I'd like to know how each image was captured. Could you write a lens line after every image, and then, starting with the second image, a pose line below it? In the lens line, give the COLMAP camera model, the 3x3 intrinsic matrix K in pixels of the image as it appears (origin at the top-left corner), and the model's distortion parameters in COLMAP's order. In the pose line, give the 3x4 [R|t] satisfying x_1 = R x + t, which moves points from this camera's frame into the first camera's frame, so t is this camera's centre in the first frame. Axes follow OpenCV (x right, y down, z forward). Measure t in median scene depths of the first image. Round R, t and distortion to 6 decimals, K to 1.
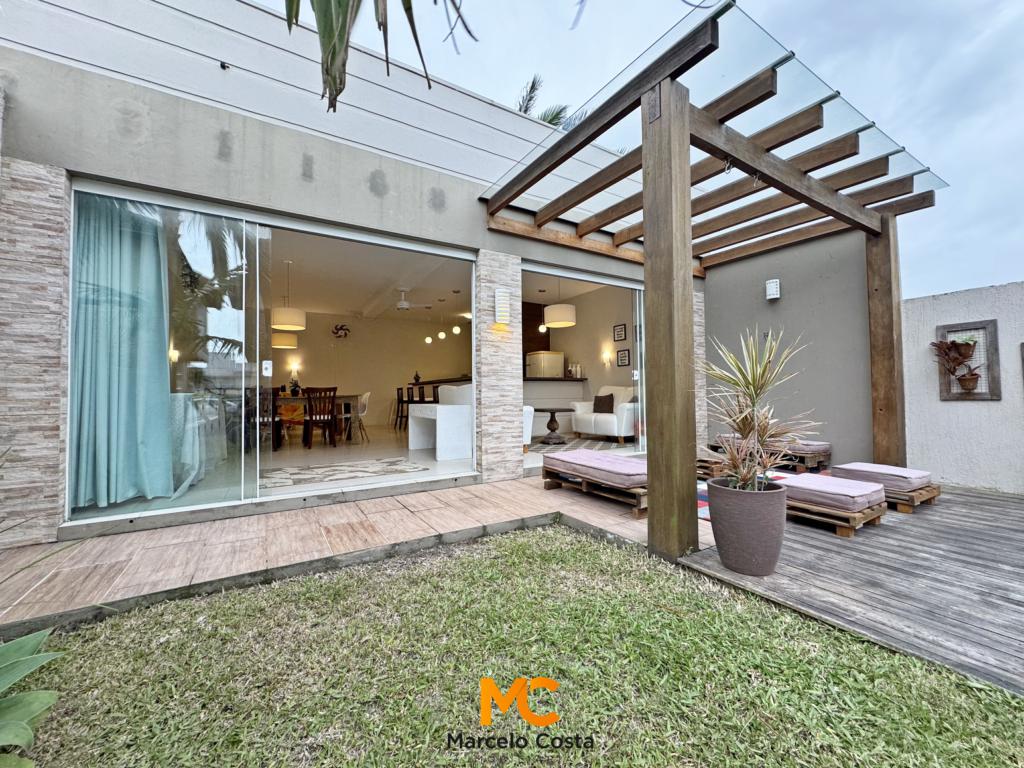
lens RADIAL K [[408.5, 0, 509.4], [0, 408.5, 381.8], [0, 0, 1]] dist [-0.001890, 0.000410]
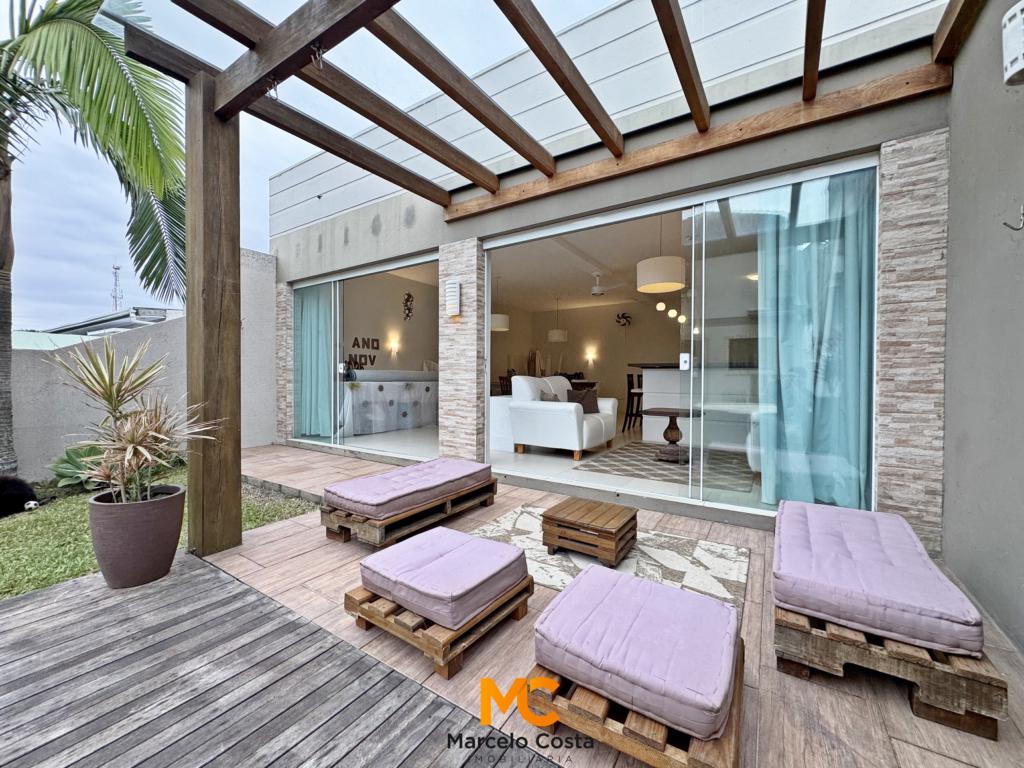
lens RADIAL K [[408.5, 0, 514.3], [0, 408.5, 382.9], [0, 0, 1]] dist [-0.001890, 0.000410]
pose [[0.440961, 0.022404, -0.897247, 0.895697], [0.018598, 0.999246, 0.034091, -0.012900], [0.897334, -0.031720, 0.440212, 0.675424]]
